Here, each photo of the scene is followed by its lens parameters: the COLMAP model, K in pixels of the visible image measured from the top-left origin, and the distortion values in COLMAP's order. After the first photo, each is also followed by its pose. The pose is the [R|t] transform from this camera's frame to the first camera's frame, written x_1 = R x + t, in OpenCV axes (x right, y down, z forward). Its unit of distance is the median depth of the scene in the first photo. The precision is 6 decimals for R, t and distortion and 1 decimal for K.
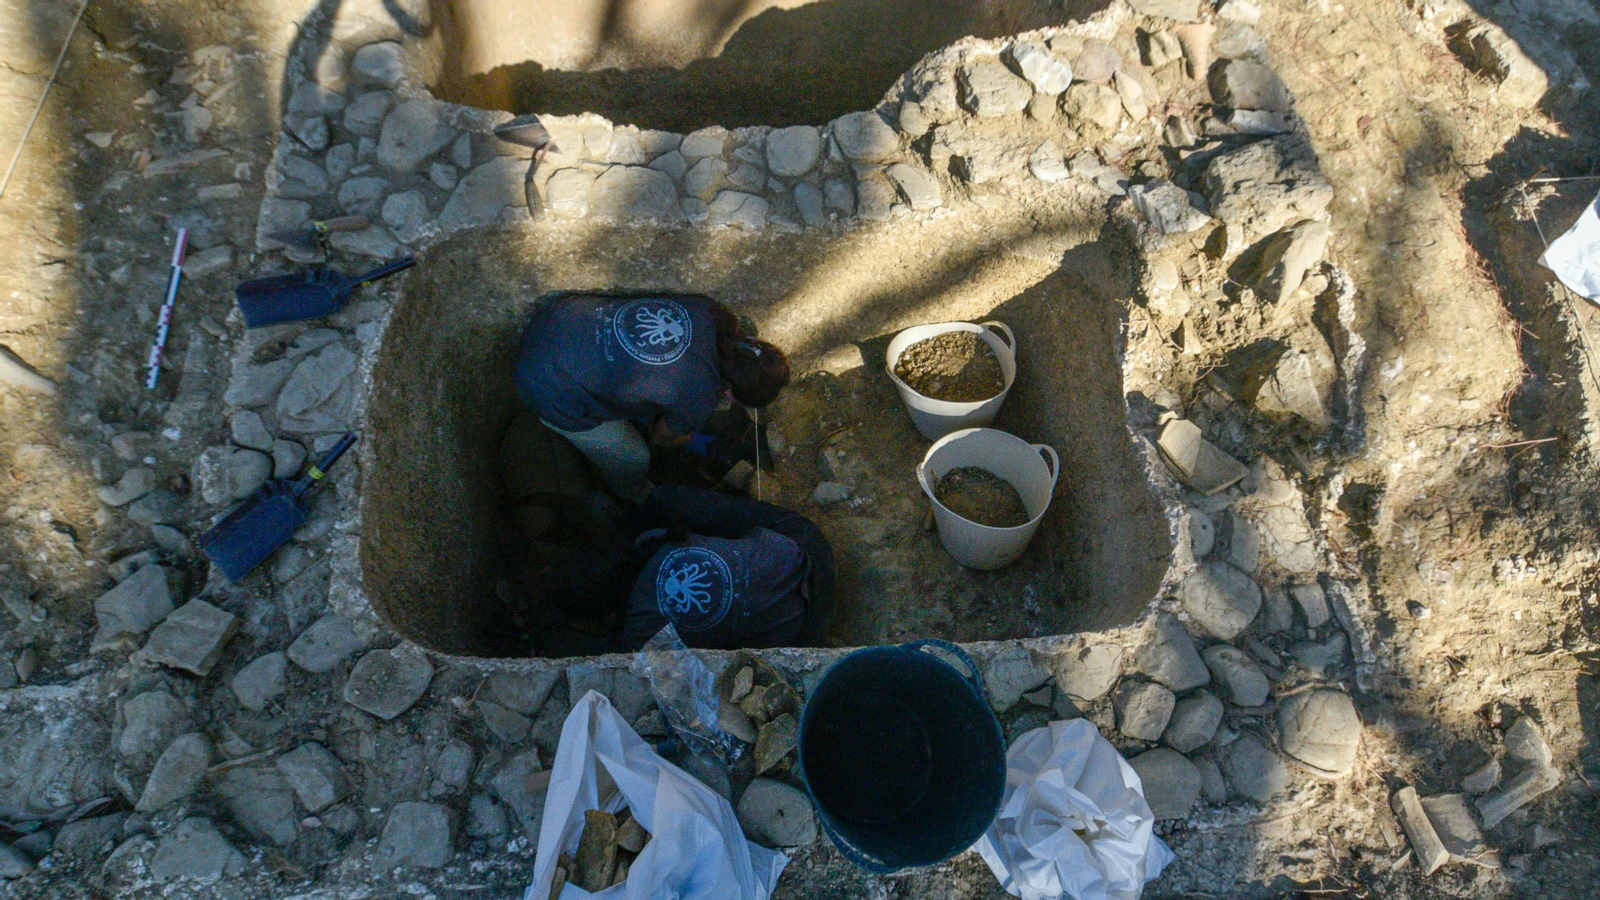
lens RADIAL K [[829.5, 0, 802.9], [0, 829.5, 441.4], [0, 0, 1]] dist [0.012583, -0.019118]
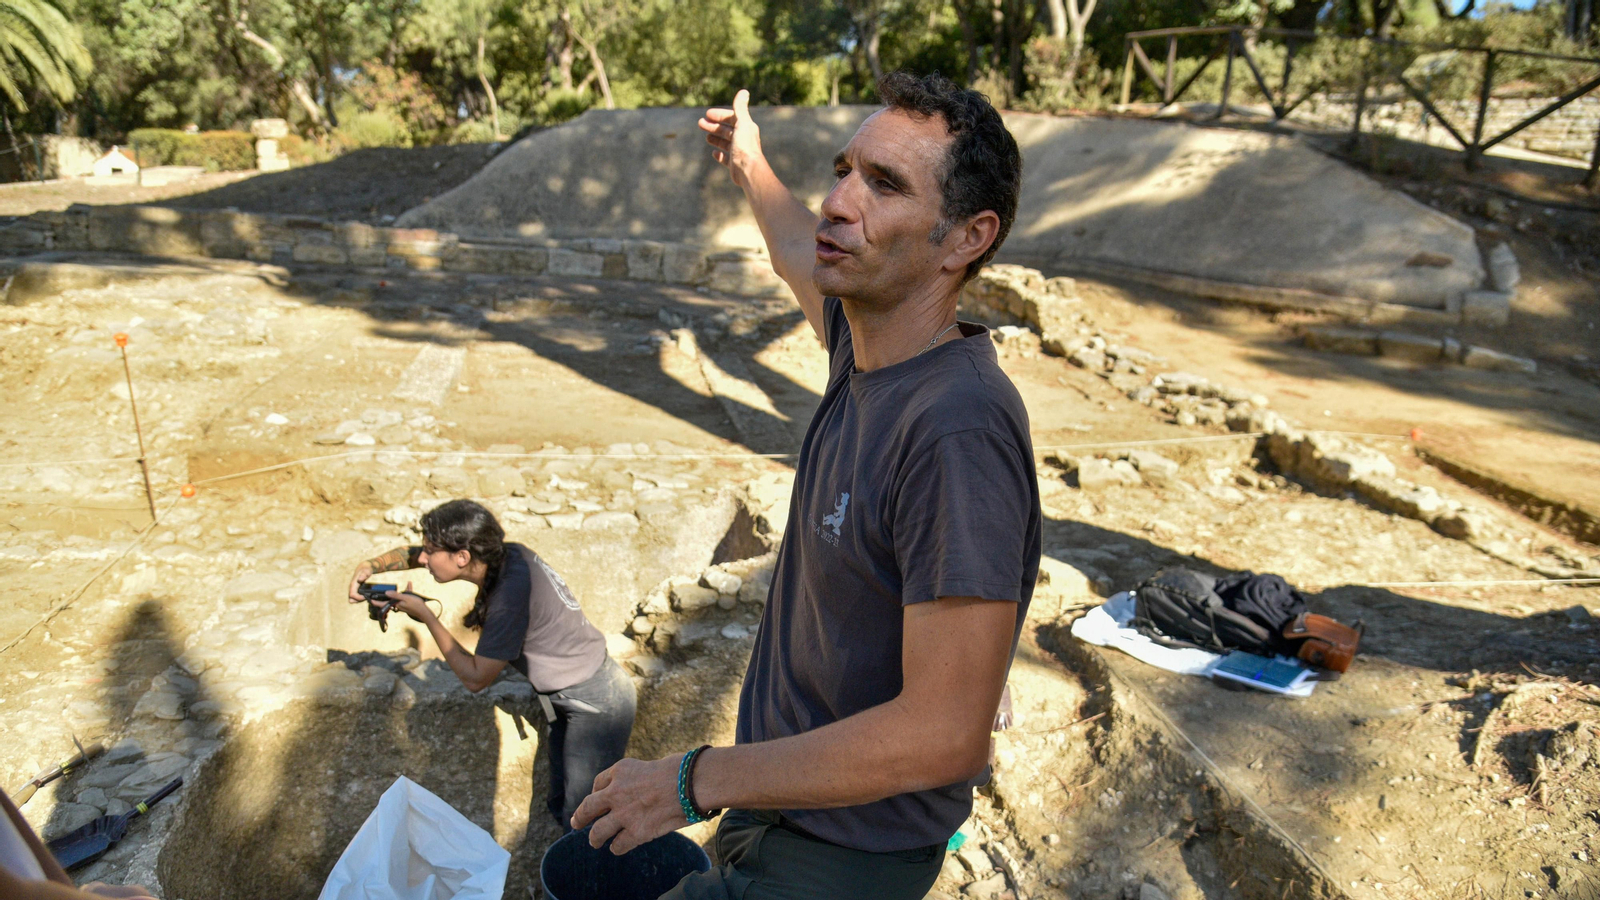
lens RADIAL K [[1060.4, 0, 784.6], [0, 1060.4, 482.4], [0, 0, 1]] dist [-0.049491, 0.007774]
pose [[0.991565, -0.059565, 0.115112, 0.200178], [0.127226, 0.616854, -0.776727, 0.976215], [-0.024741, 0.784821, 0.619229, -0.334231]]
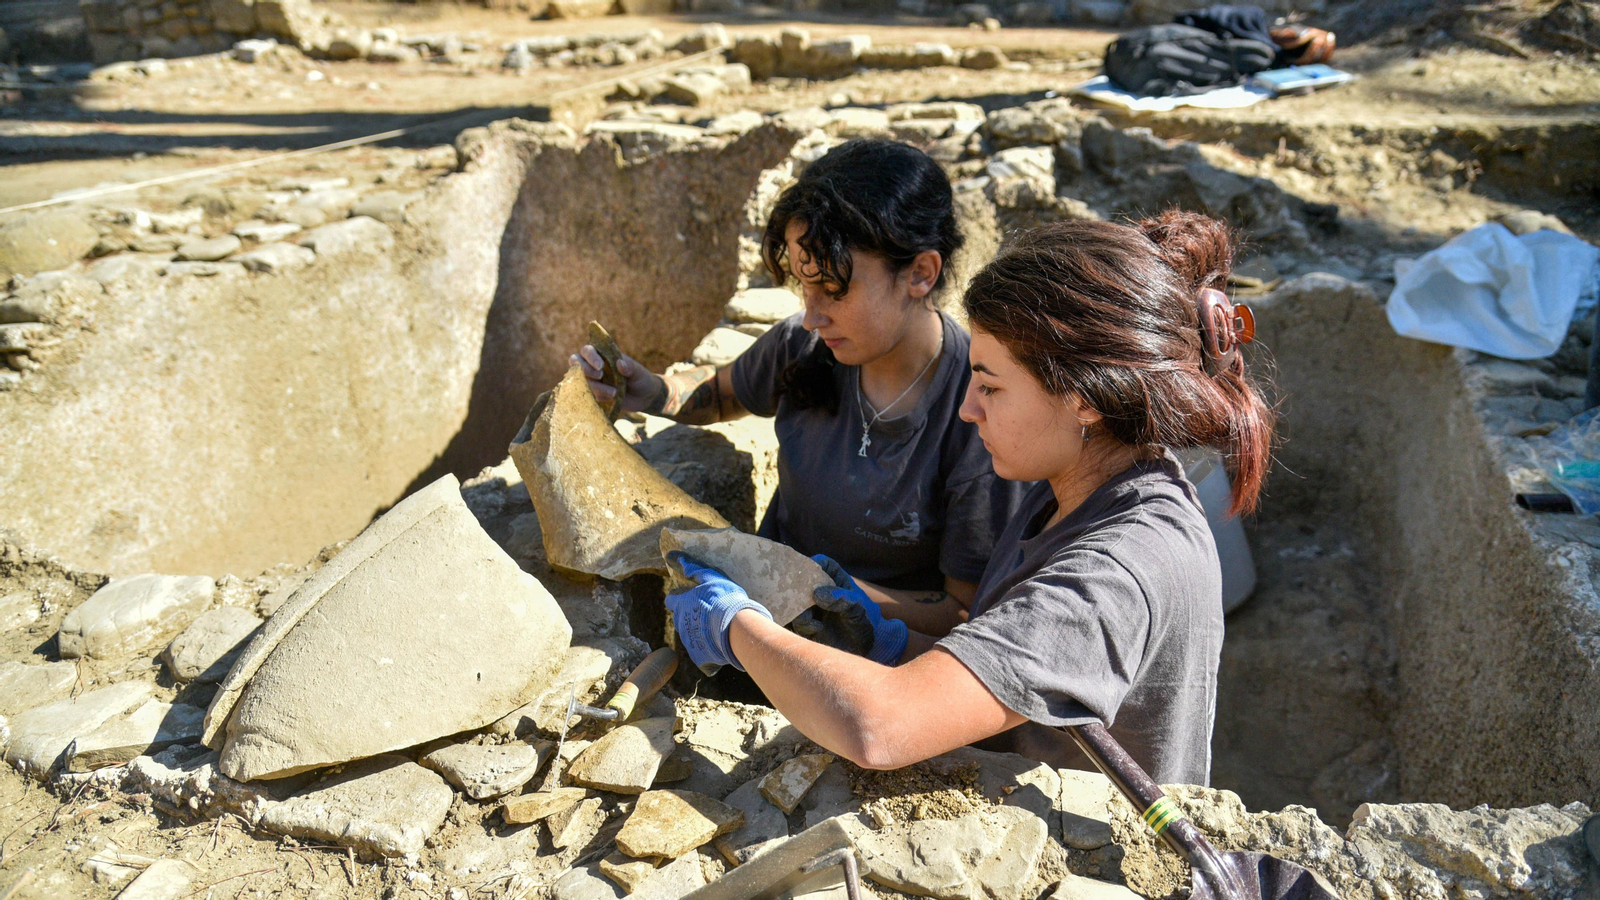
lens RADIAL K [[1060.4, 0, 806.6], [0, 1060.4, 462.4], [0, 0, 1]] dist [-0.049491, 0.007774]
pose [[0.424091, -0.450124, 0.785834, -0.863787], [0.862745, 0.464639, -0.199454, -0.080541], [-0.275350, 0.762561, 0.585391, 0.596251]]
